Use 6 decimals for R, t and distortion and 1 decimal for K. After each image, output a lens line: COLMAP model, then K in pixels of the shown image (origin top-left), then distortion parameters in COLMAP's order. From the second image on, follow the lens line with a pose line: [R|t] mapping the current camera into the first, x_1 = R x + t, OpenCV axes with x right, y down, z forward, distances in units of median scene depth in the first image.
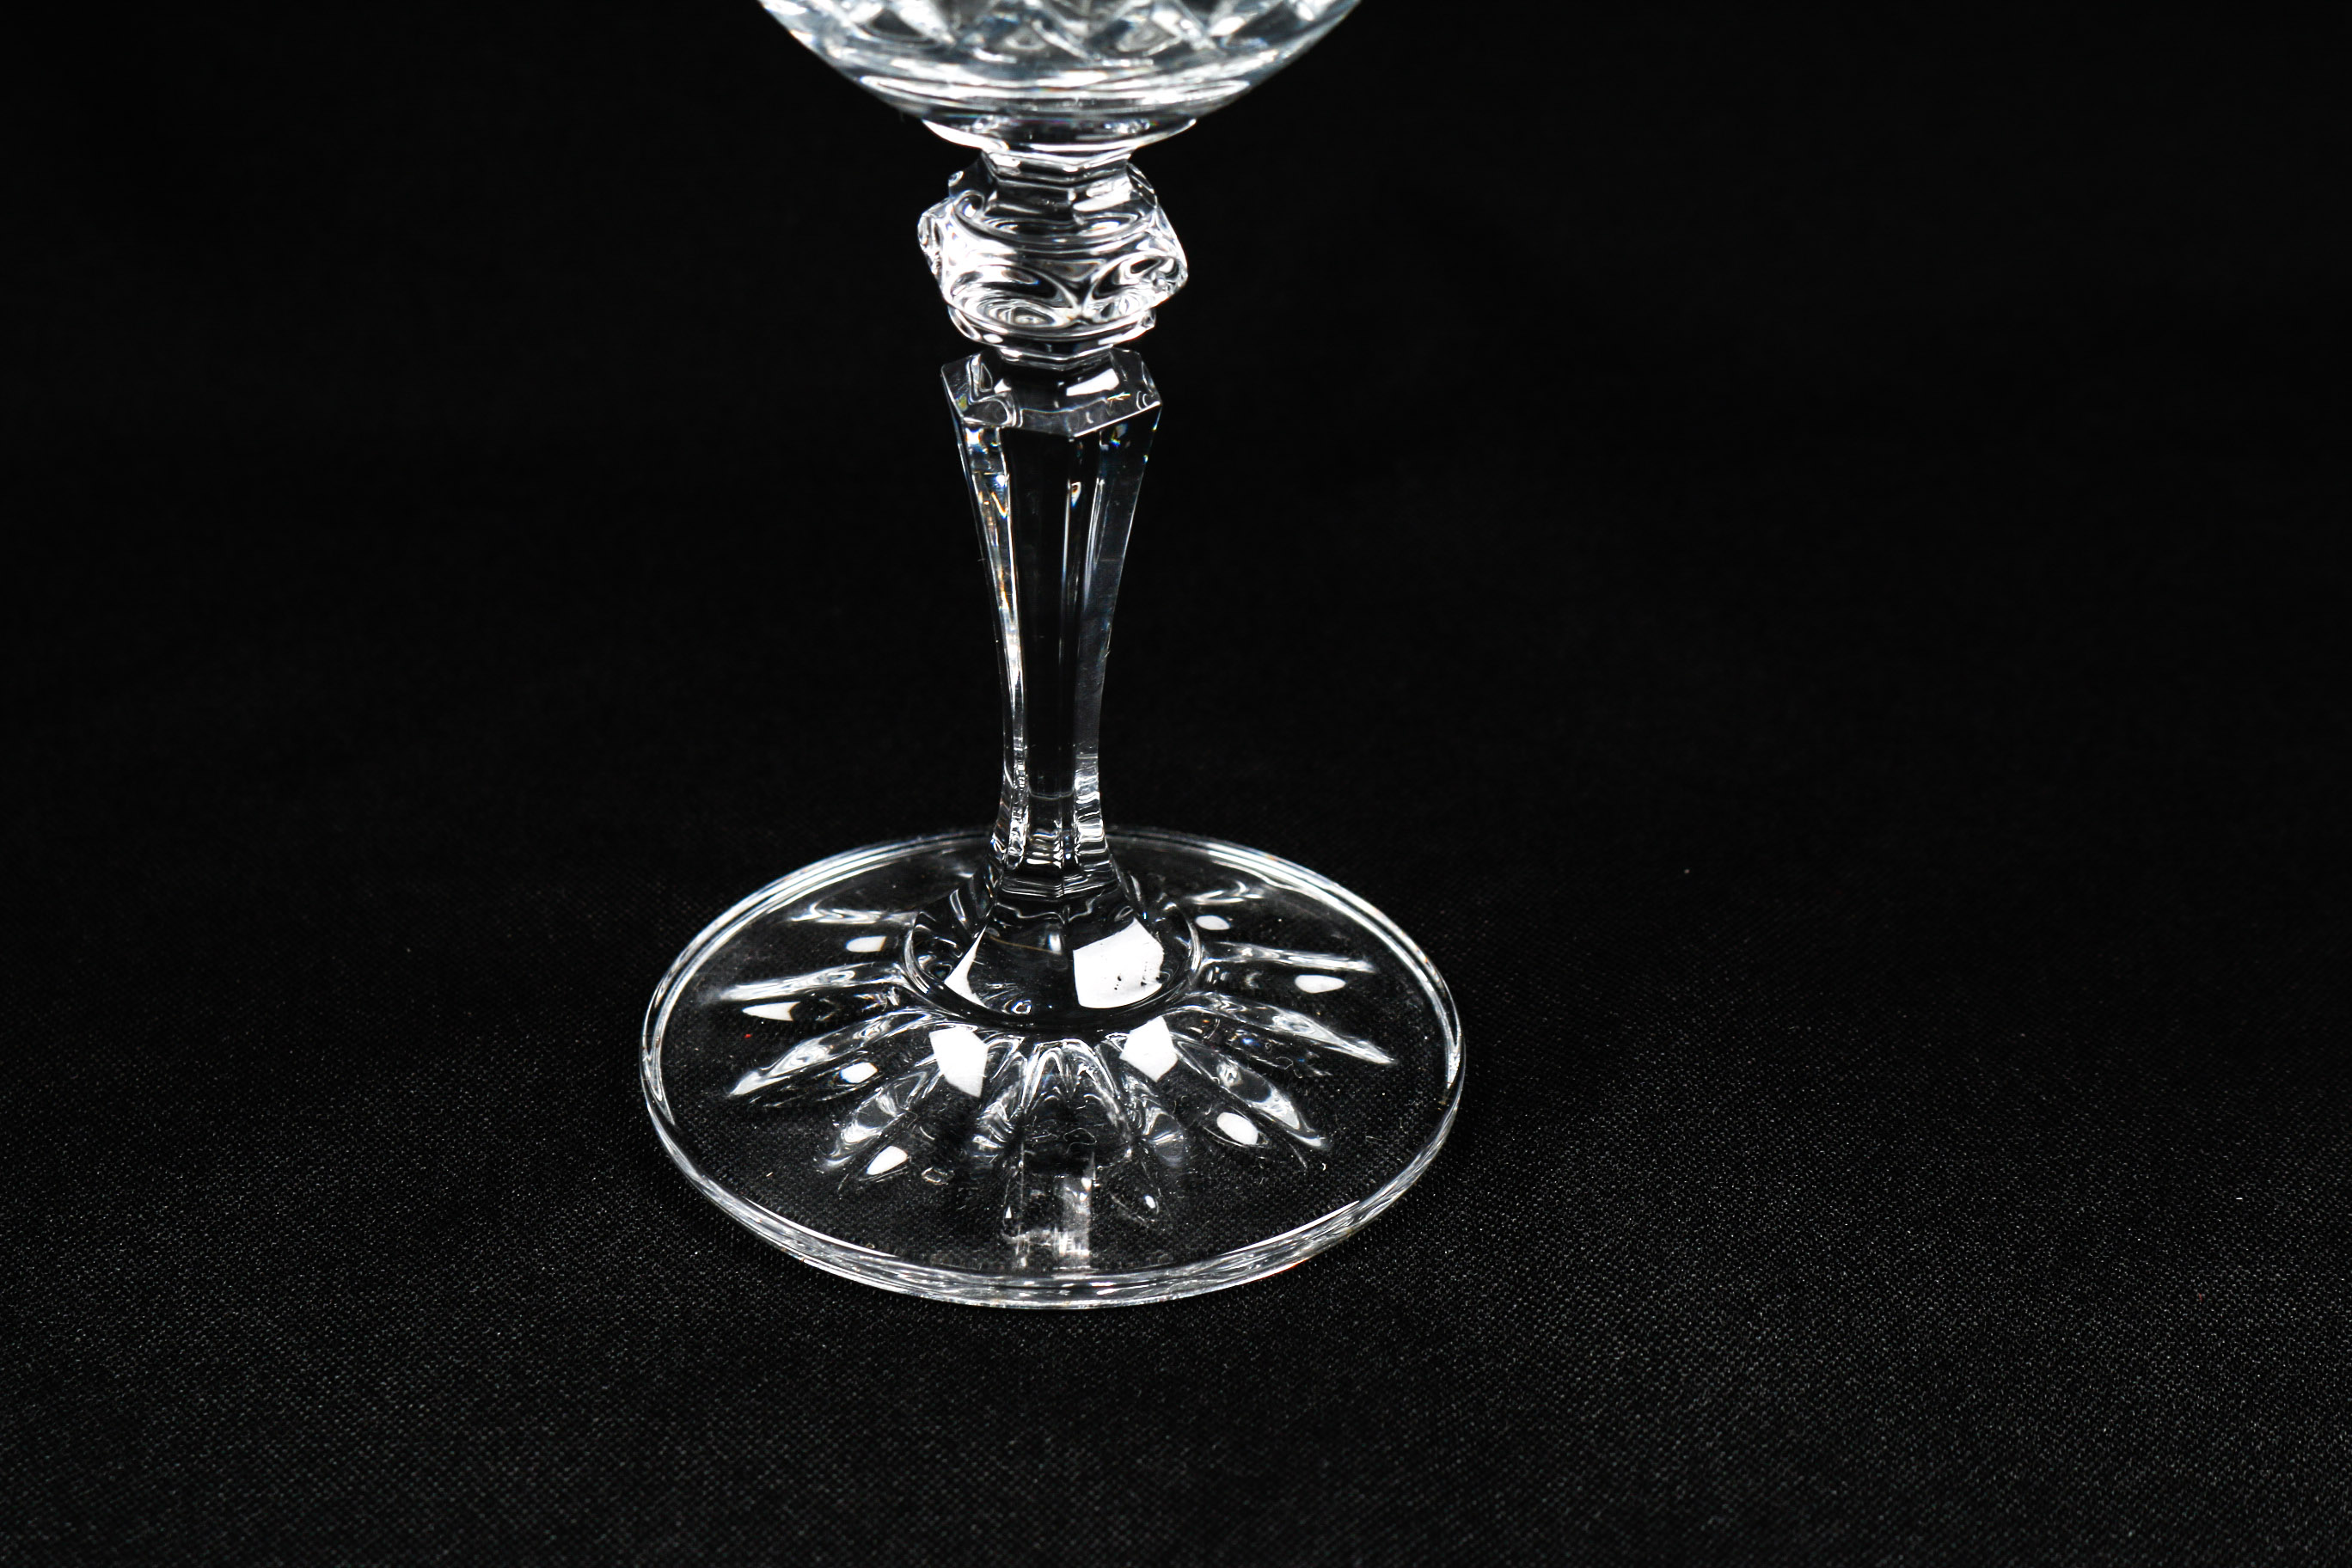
lens RADIAL K [[5194.8, 0, 1176.0], [0, 5194.8, 784.0], [0, 0, 1]] dist [0.111029, -0.059774]
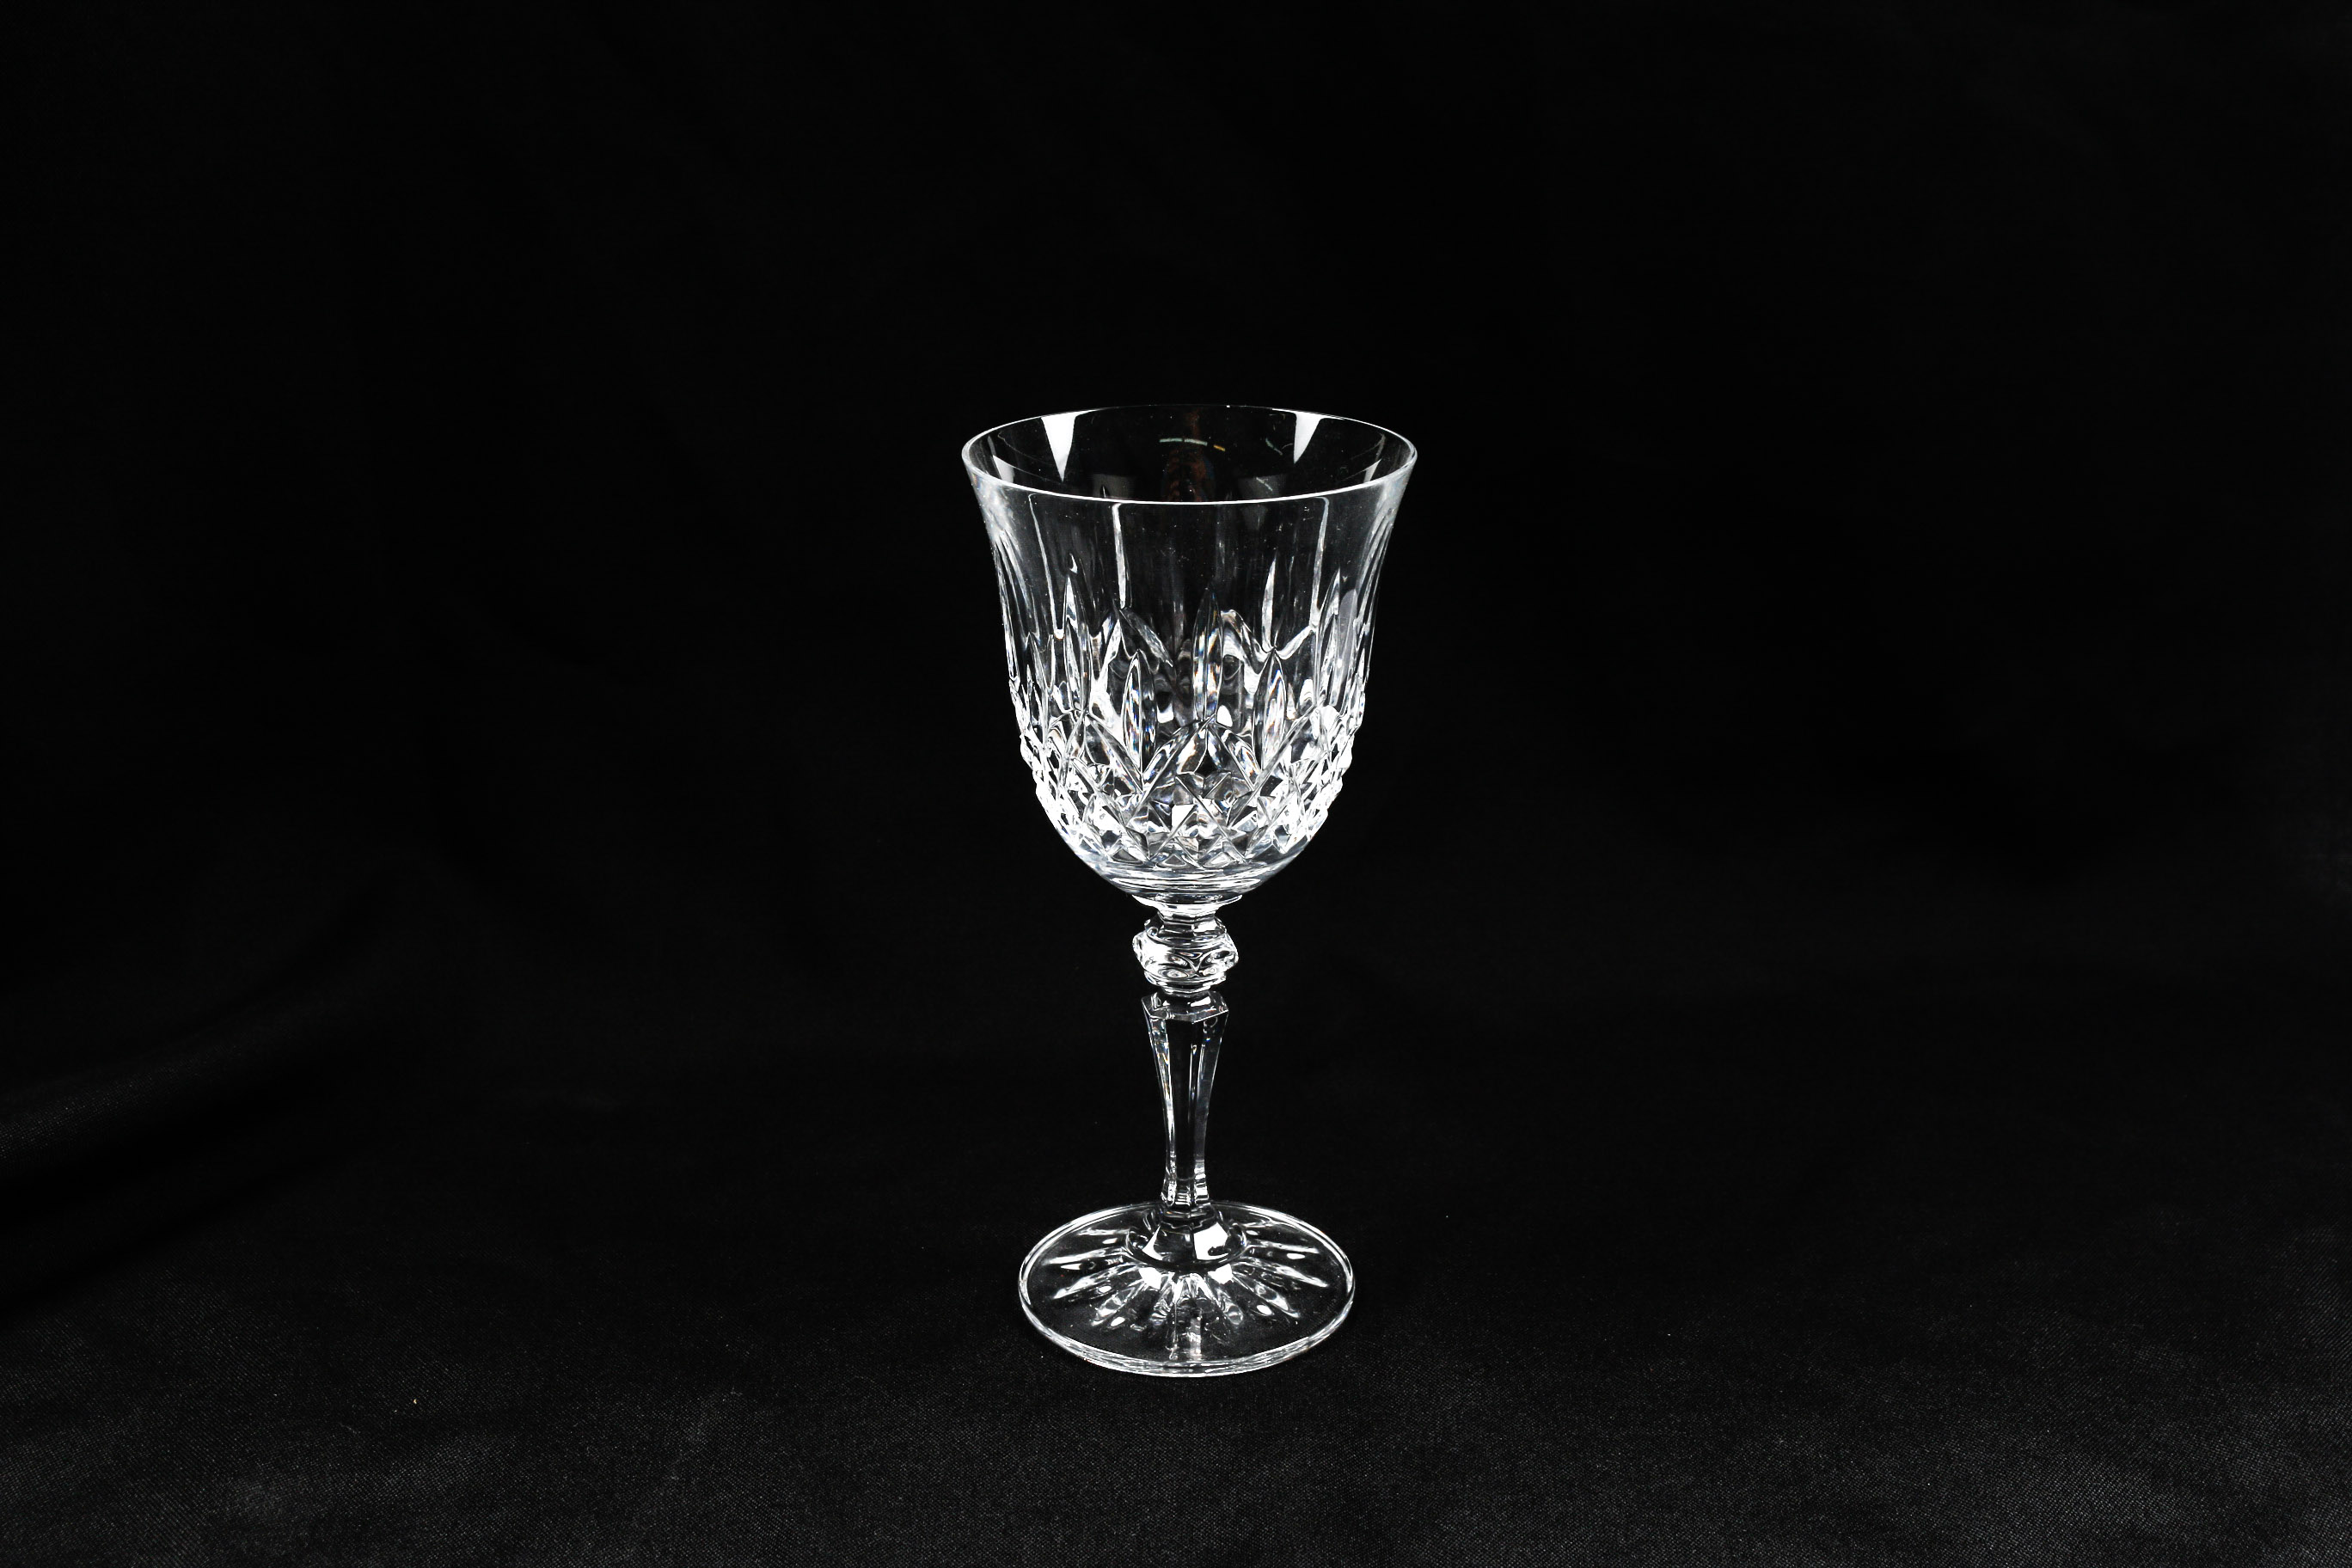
lens RADIAL K [[2839.9, 0, 1176.0], [0, 2839.9, 784.0], [0, 0, 1]] dist [0.012344, 0.004106]
pose [[0.999621, -0.006703, -0.026709, 0.009038], [0.000662, 0.975491, -0.220039, 0.120105], [0.027529, 0.219938, 0.975125, -0.366368]]
